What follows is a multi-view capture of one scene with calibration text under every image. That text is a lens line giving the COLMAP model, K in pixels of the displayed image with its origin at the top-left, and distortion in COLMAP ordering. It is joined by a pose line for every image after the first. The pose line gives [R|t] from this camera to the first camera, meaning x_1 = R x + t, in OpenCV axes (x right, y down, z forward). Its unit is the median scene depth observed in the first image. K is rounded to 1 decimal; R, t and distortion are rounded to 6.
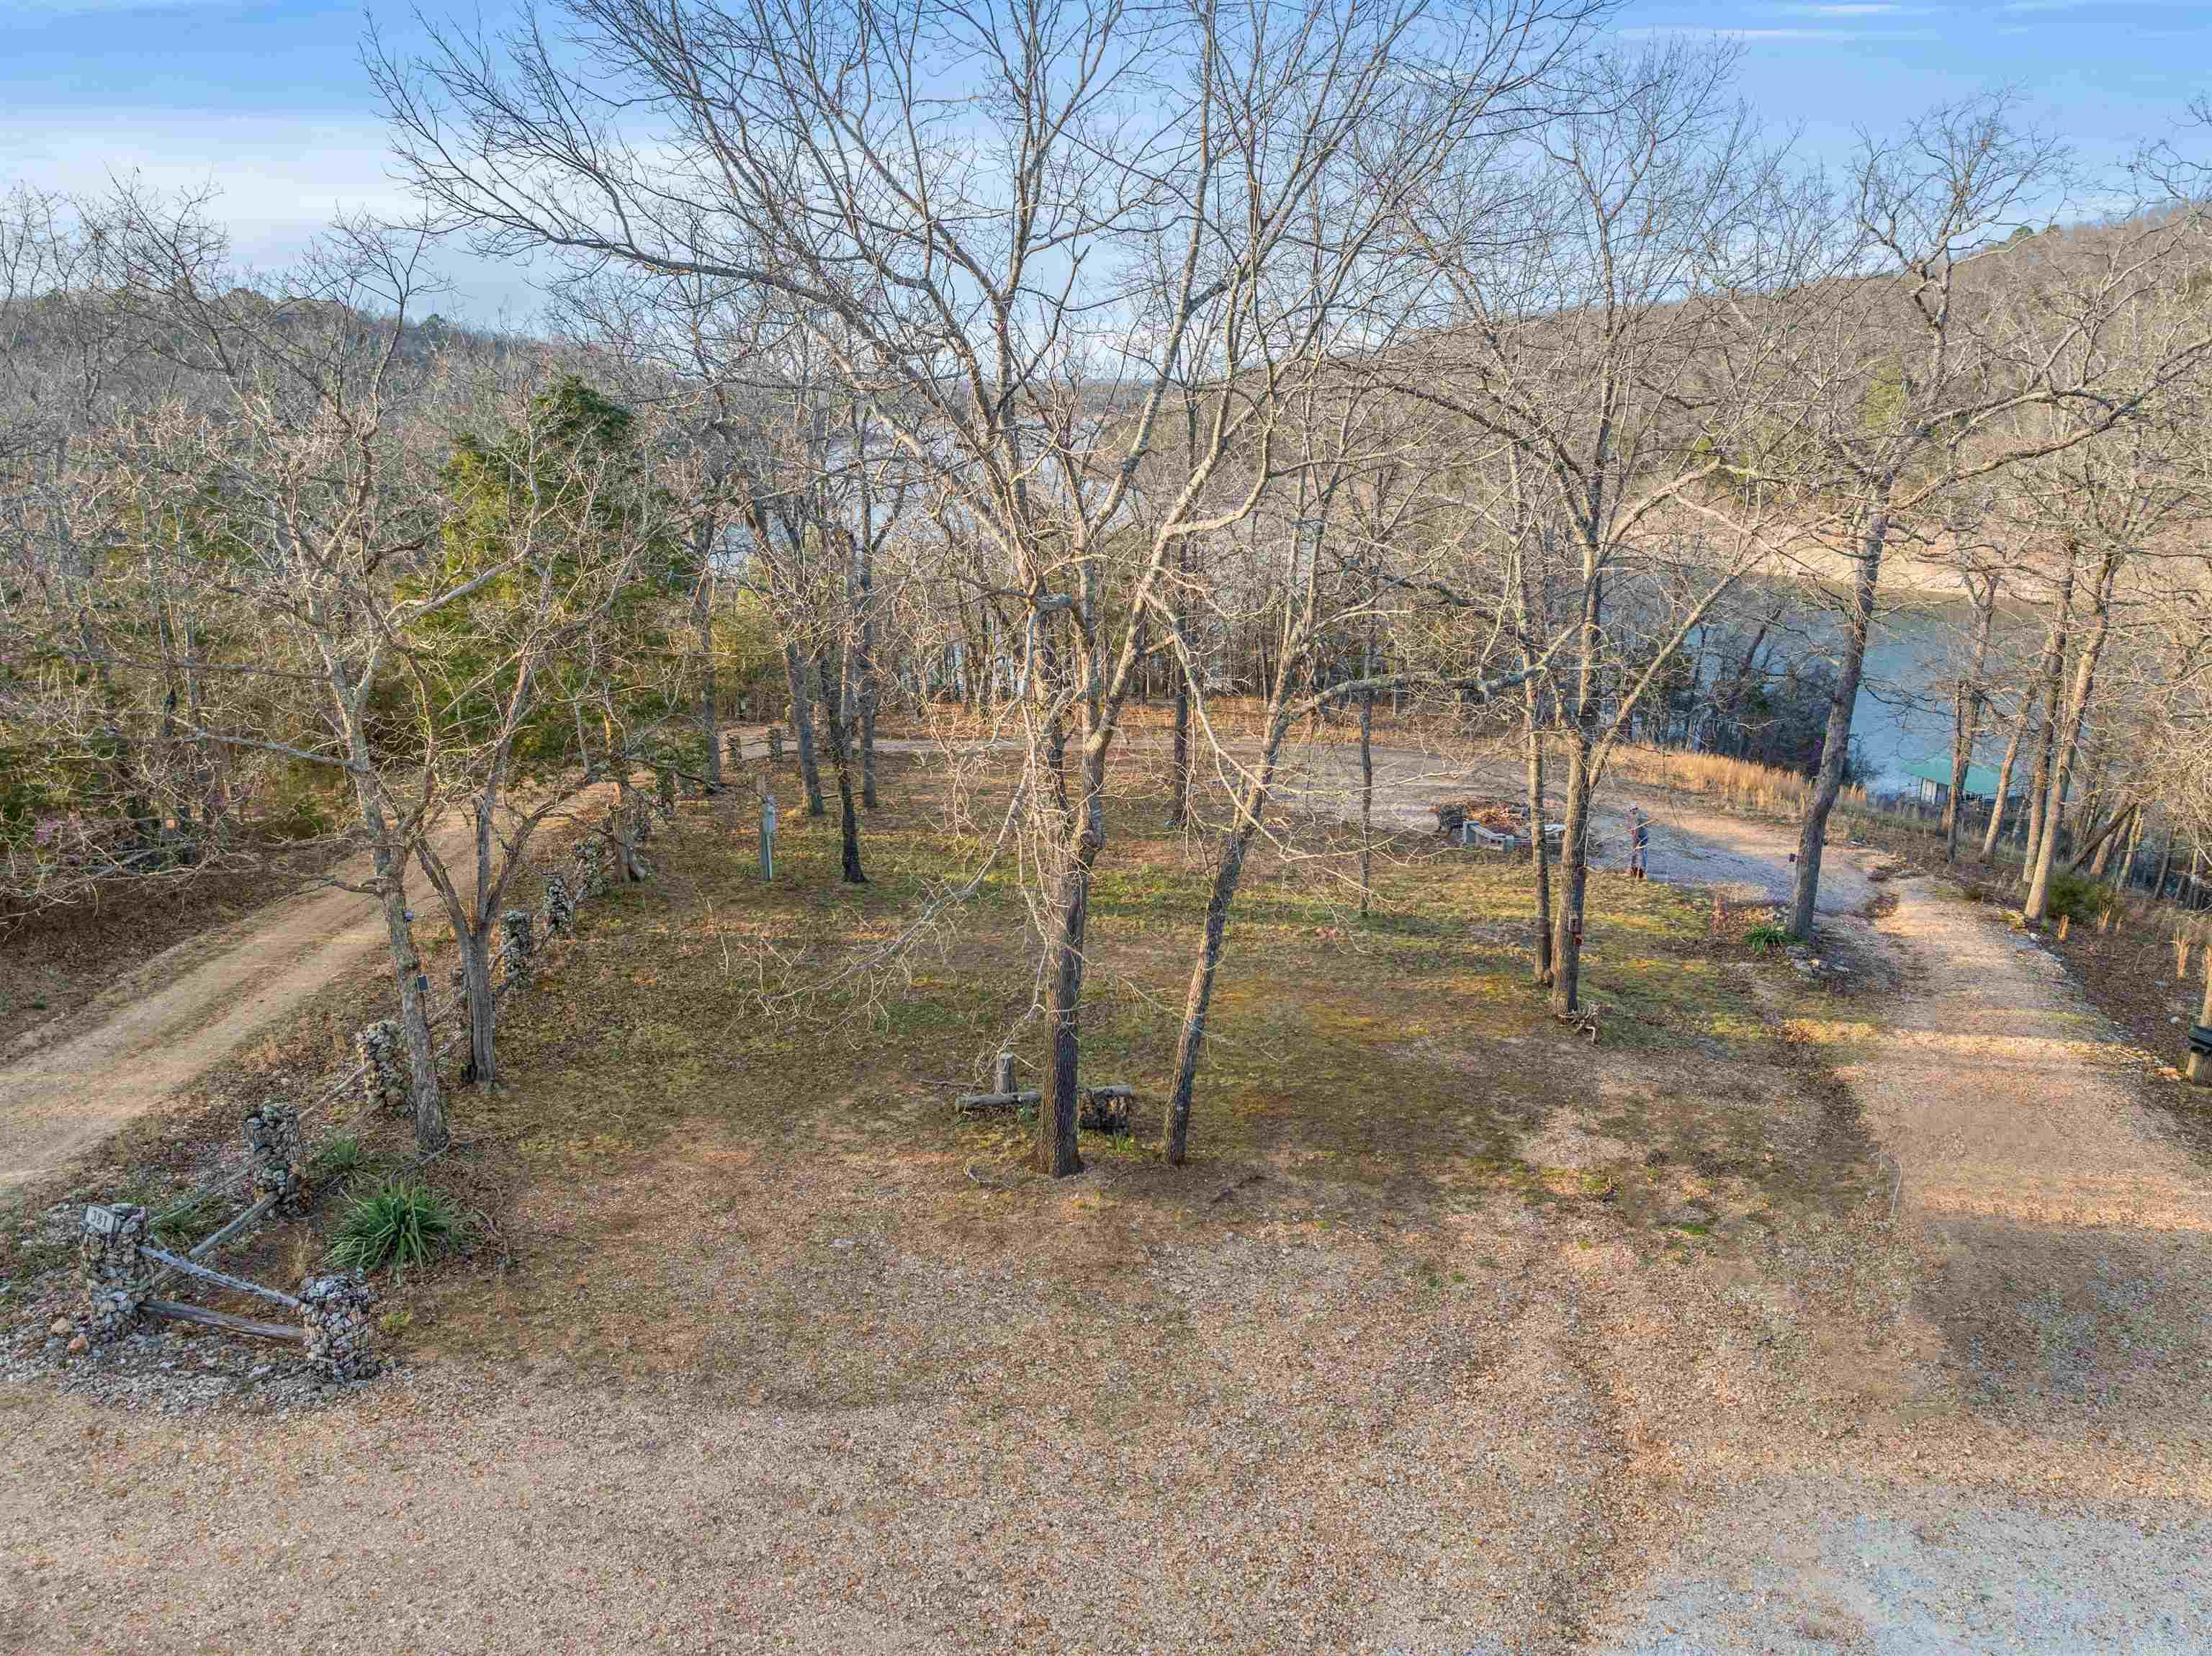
lens RADIAL K [[1565.5, 0, 1105.1], [0, 1565.5, 830.5], [0, 0, 1]] dist [-0.042095, 0.002062]
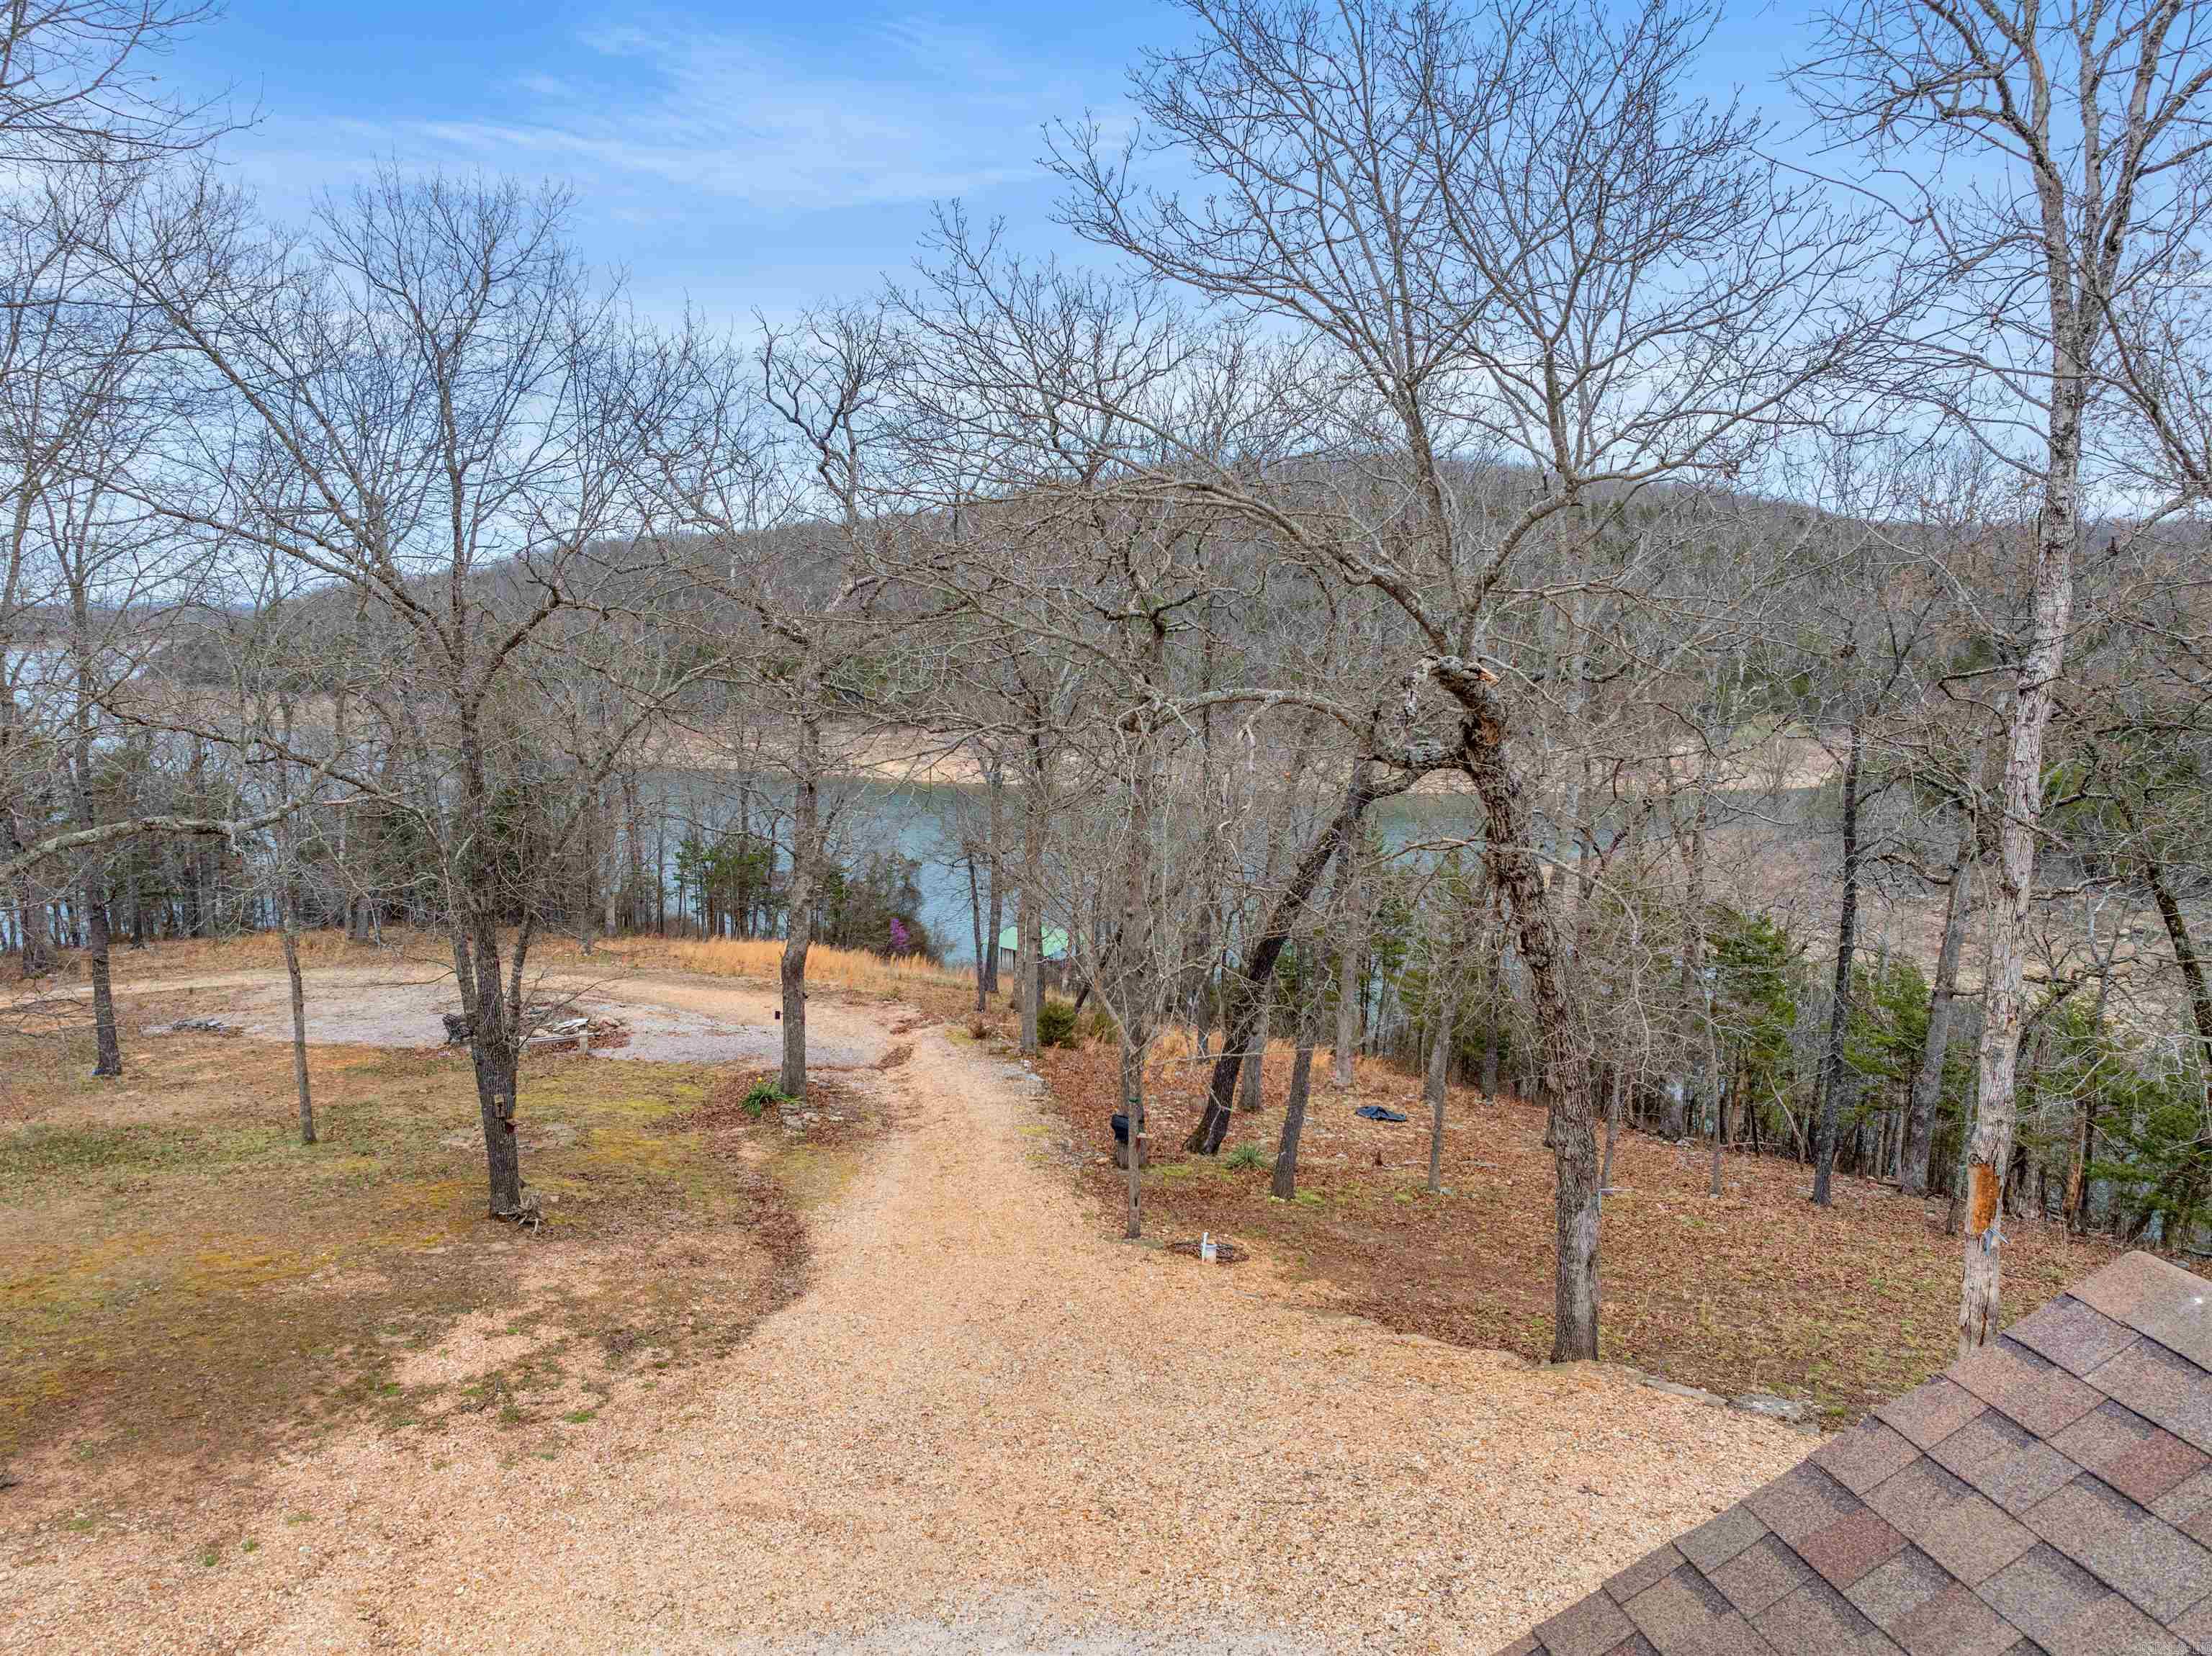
lens RADIAL K [[1565.5, 0, 1108.8], [0, 1565.5, 825.2], [0, 0, 1]] dist [-0.042095, 0.002062]
pose [[0.863652, -0.065629, 0.499798, 0.168900], [0.138775, 0.984131, -0.110577, 0.048002], [-0.484610, 0.164859, 0.859054, 0.024464]]
